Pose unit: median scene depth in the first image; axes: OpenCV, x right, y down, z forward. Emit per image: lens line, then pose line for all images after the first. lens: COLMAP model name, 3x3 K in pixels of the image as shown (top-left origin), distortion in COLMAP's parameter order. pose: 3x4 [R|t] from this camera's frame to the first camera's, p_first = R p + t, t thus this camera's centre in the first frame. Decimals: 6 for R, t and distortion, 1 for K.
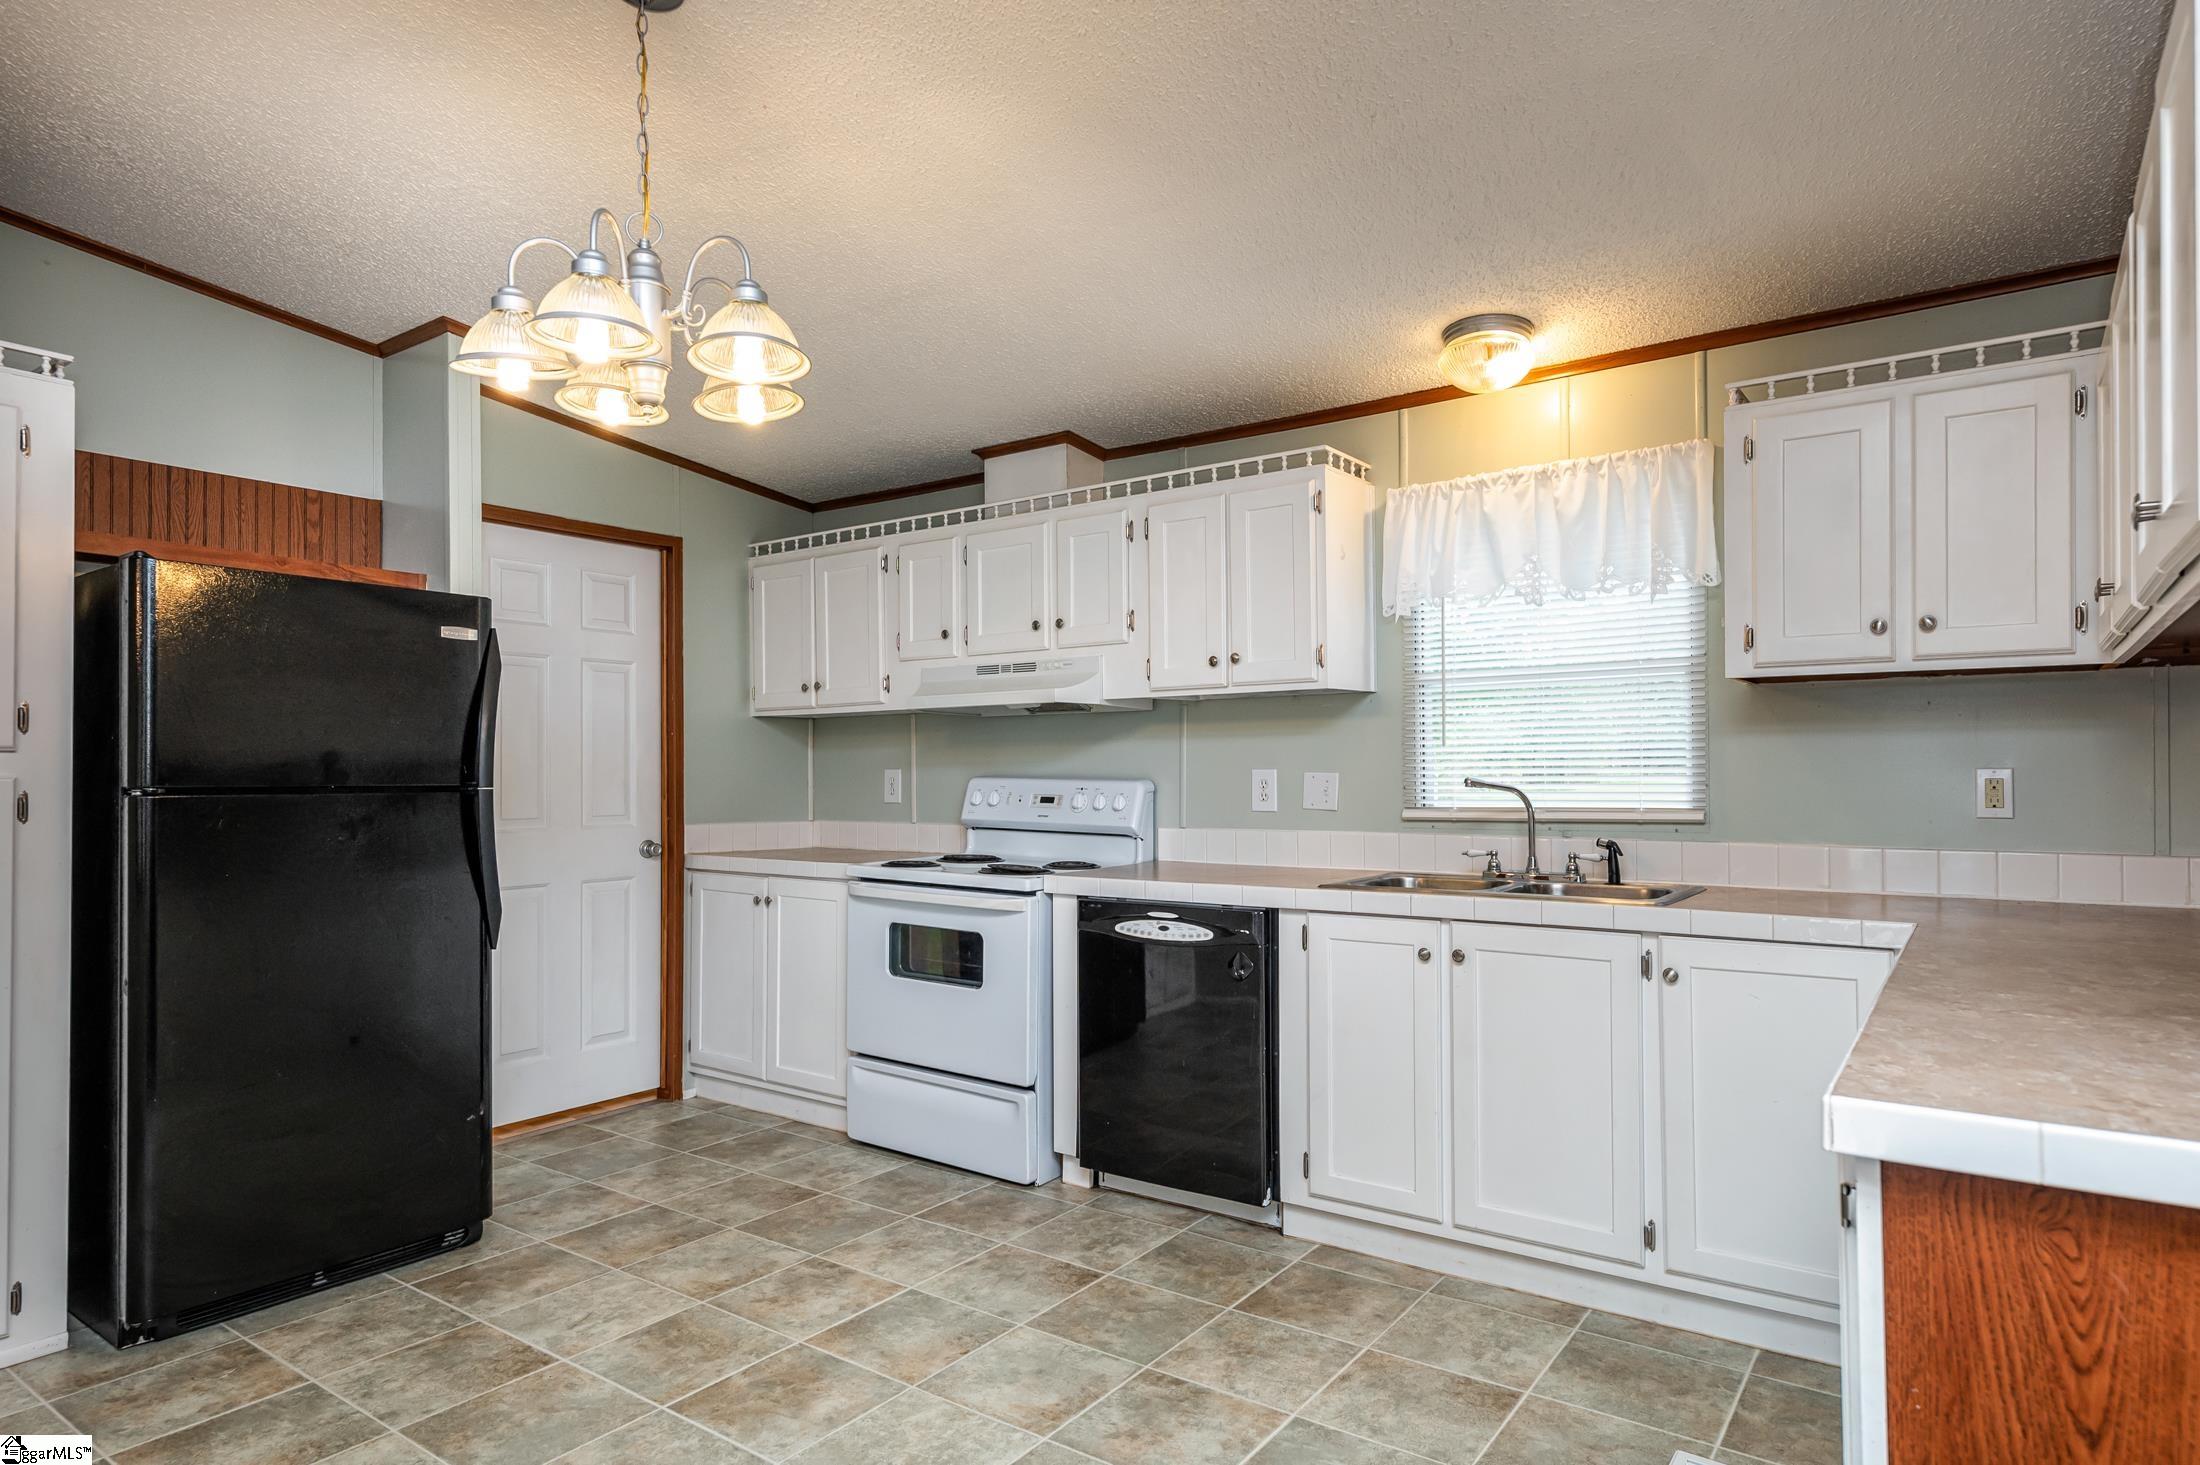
lens RADIAL K [[1236.0, 0, 1103.7], [0, 1236.0, 757.3], [0, 0, 1]] dist [0.005280, -0.002956]
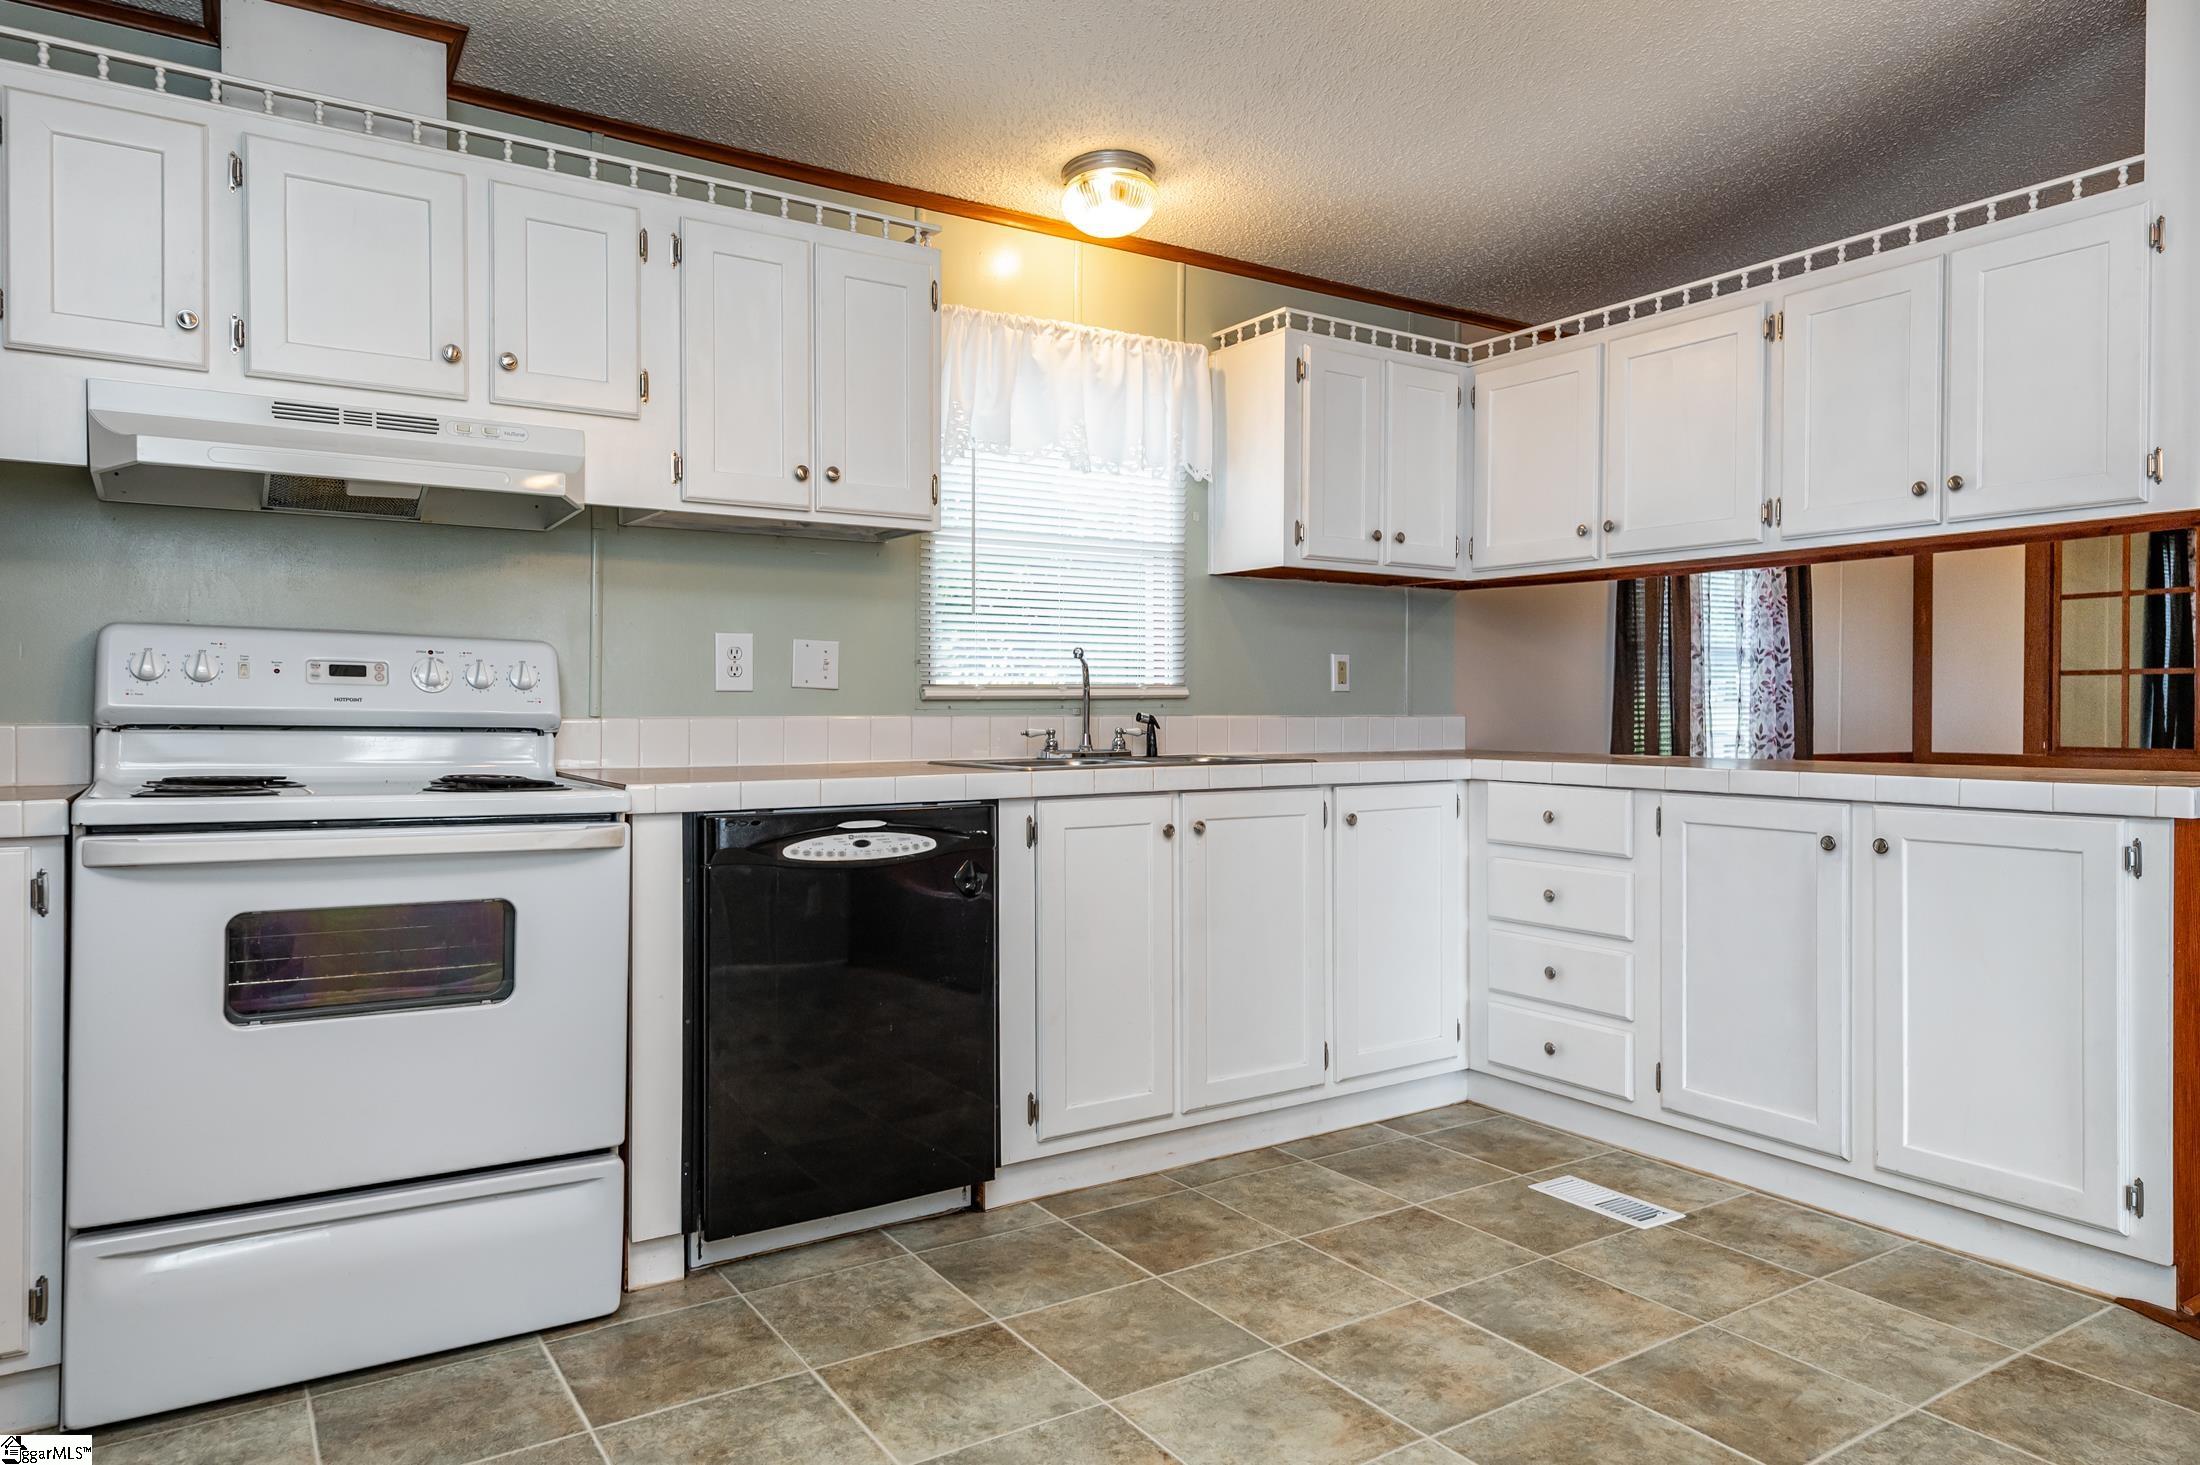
lens RADIAL K [[1372.9, 0, 1103.4], [0, 1372.9, 717.9], [0, 0, 1]] dist [0.005094, 0.000436]
pose [[0.365173, 0.000303, 0.930940, -0.630712], [-0.012503, 0.999911, 0.004579, 0.062221], [-0.930856, -0.013312, 0.365145, 0.592500]]
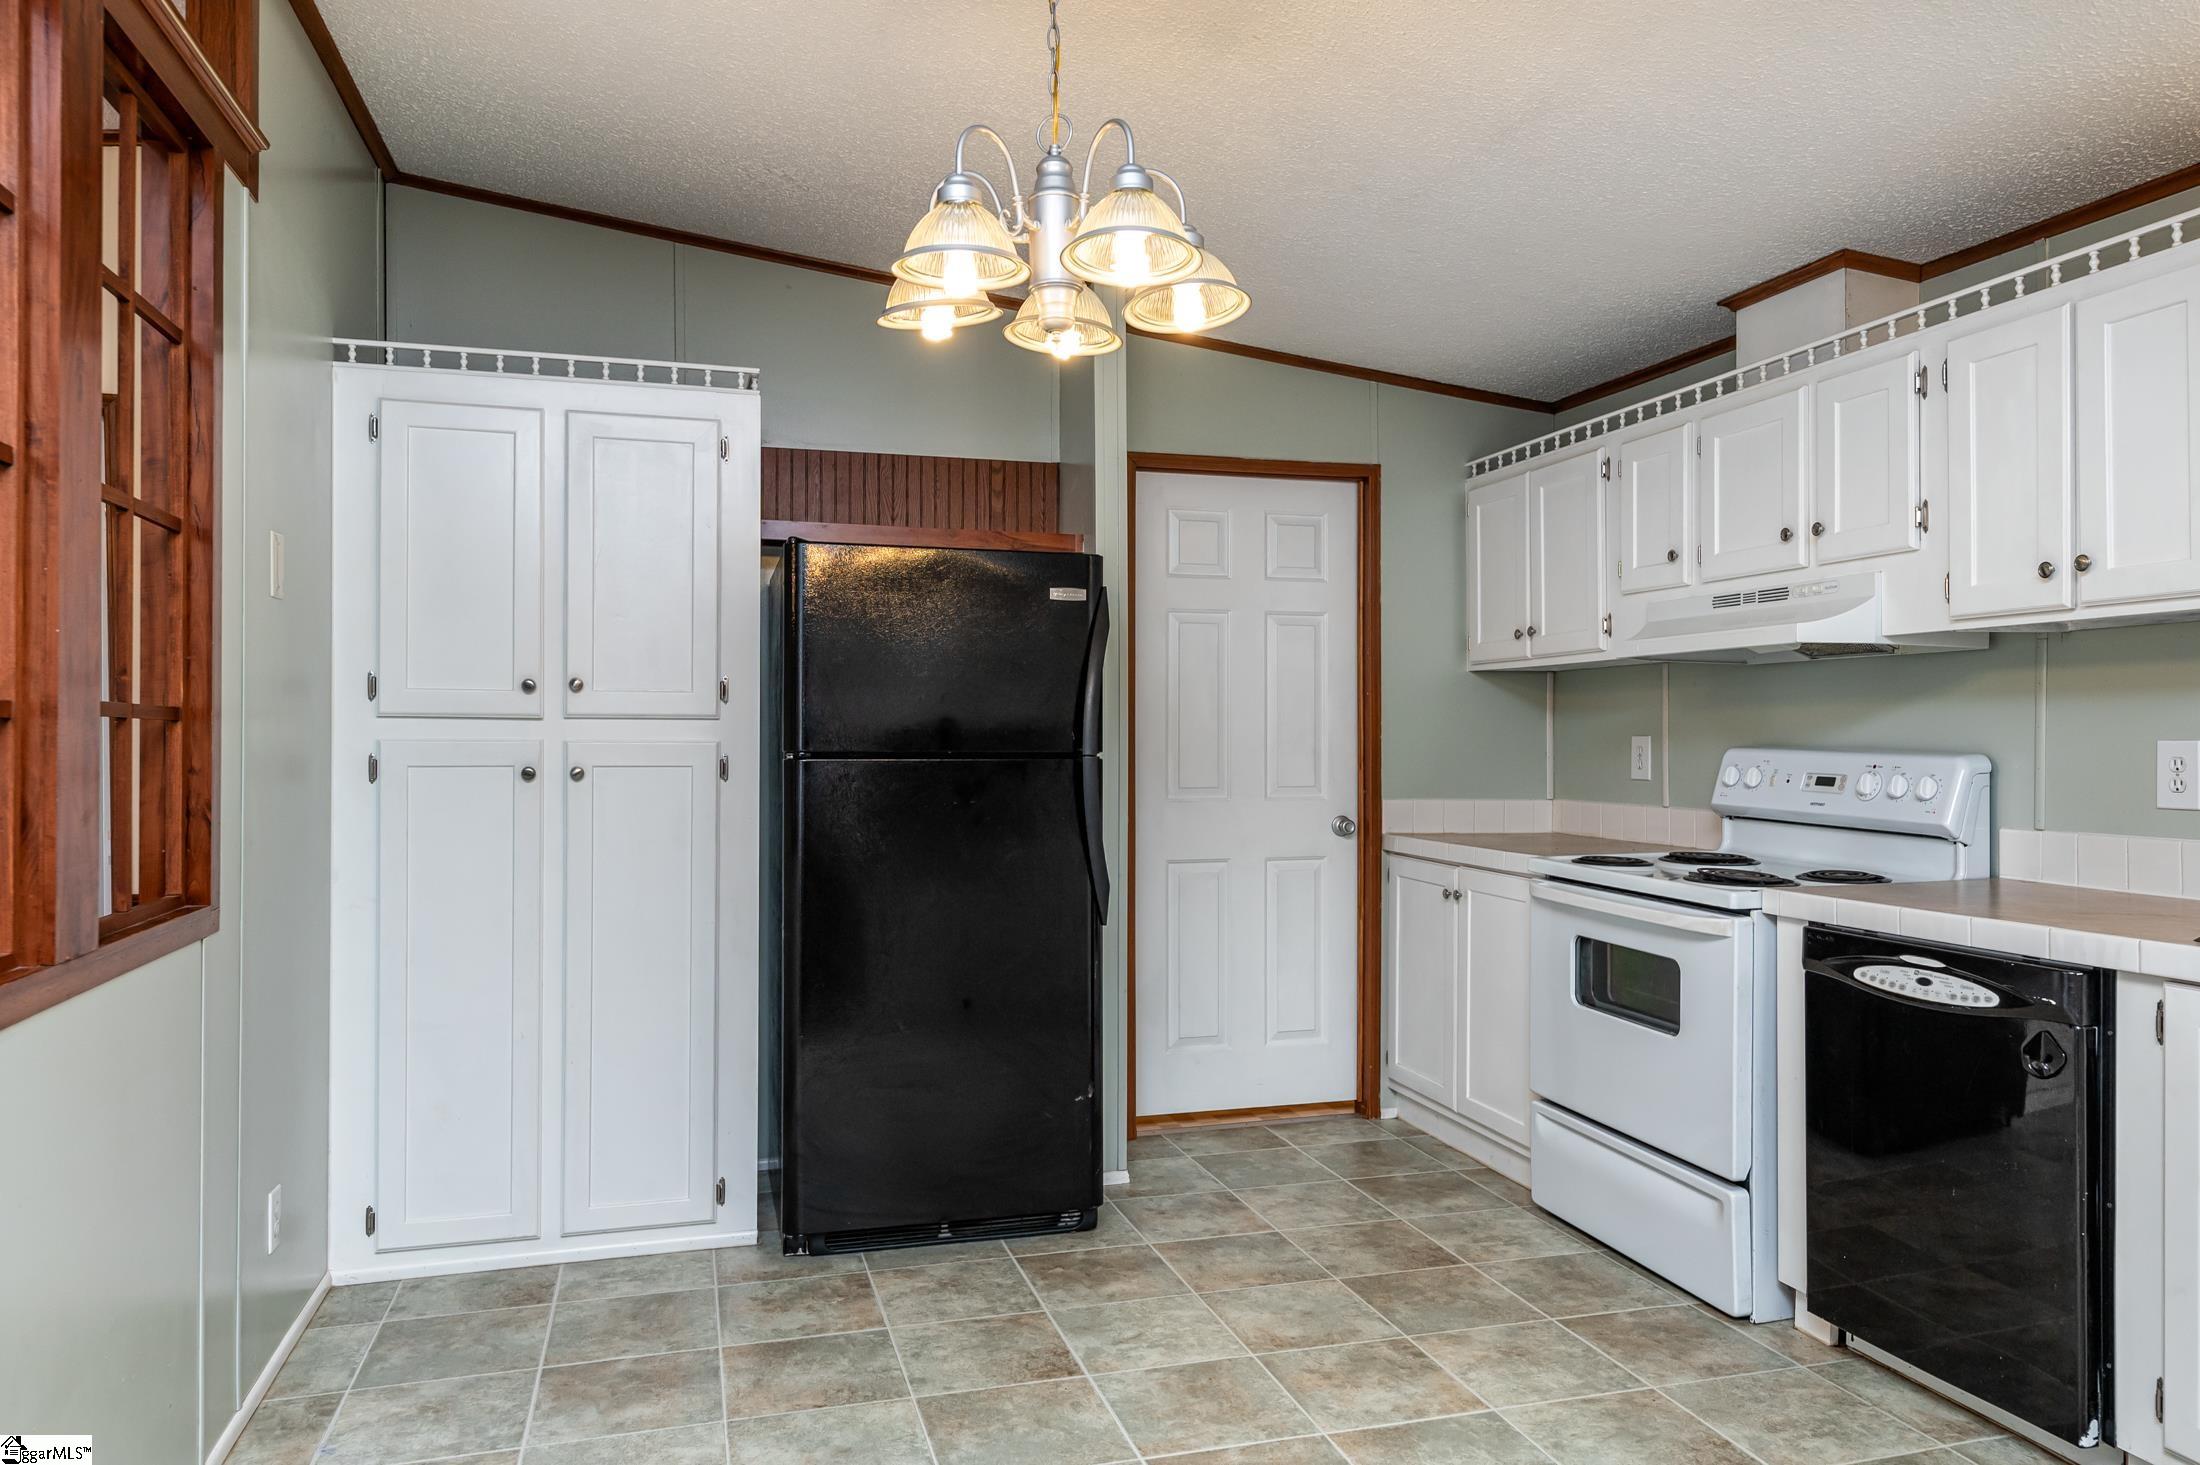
lens RADIAL K [[1460.4, 0, 1100.0], [0, 1460.4, 732.5], [0, 0, 1]] dist [0.007920, -0.006987]
pose [[0.782662, 0.003520, -0.622437, 0.190866], [0.003491, 0.999943, 0.010044, -0.003803], [0.622438, -0.010034, 0.782605, 0.118146]]
